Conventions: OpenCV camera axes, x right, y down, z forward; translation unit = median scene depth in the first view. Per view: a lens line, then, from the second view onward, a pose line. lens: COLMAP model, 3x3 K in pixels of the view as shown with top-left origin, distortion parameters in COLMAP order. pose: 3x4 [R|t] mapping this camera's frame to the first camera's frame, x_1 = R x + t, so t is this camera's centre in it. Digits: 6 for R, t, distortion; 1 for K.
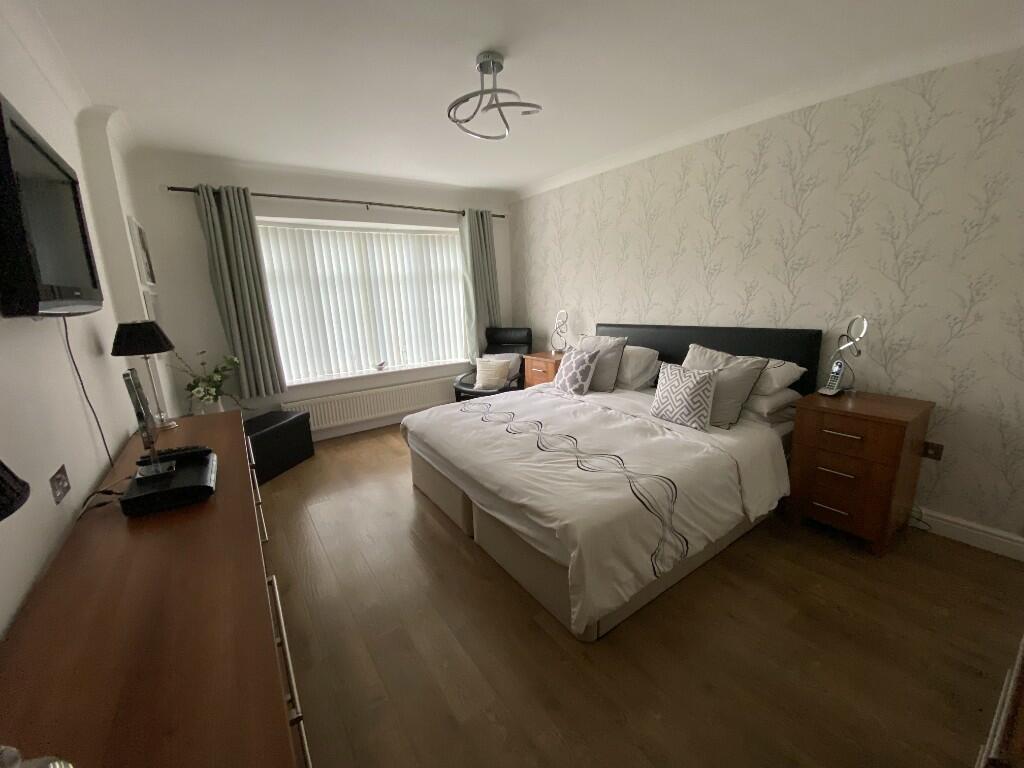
lens RADIAL K [[414.2, 0, 504.7], [0, 414.2, 385.1], [0, 0, 1]] dist [-0.009060, -0.005318]
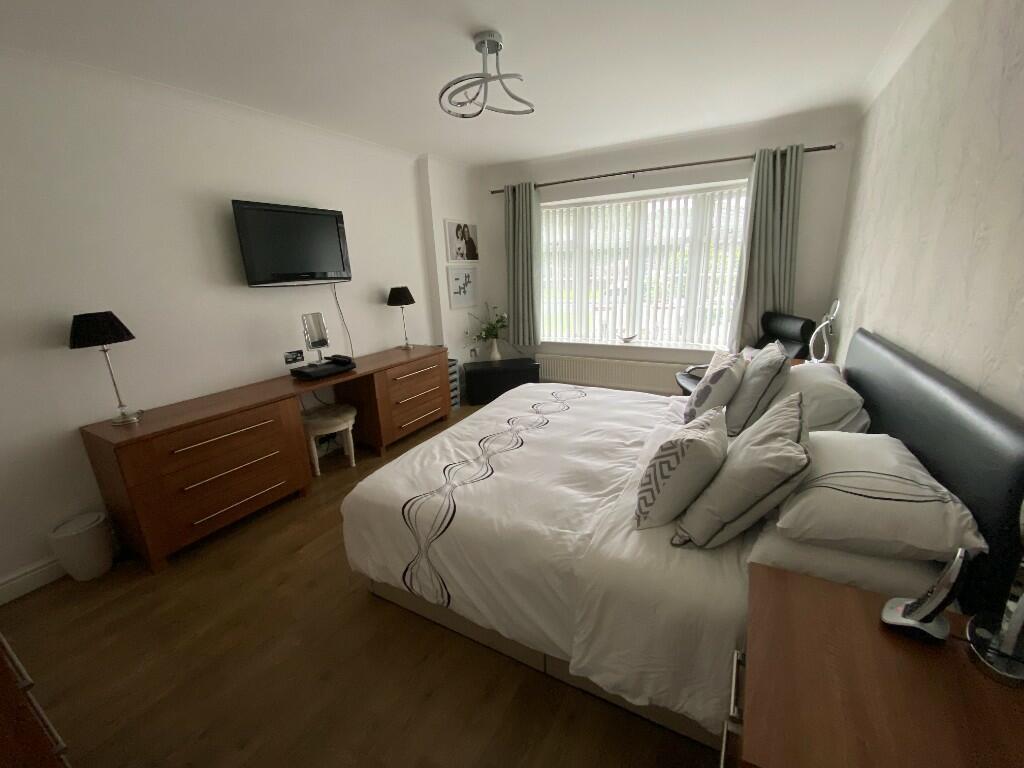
lens RADIAL K [[414.2, 0, 501.4], [0, 414.2, 384.1], [0, 0, 1]] dist [-0.009060, -0.005318]
pose [[0.437084, 0.261551, -0.860551, 0.640768], [-0.176809, 0.963101, 0.202916, -0.127861], [0.881871, 0.063462, 0.467201, 0.391337]]
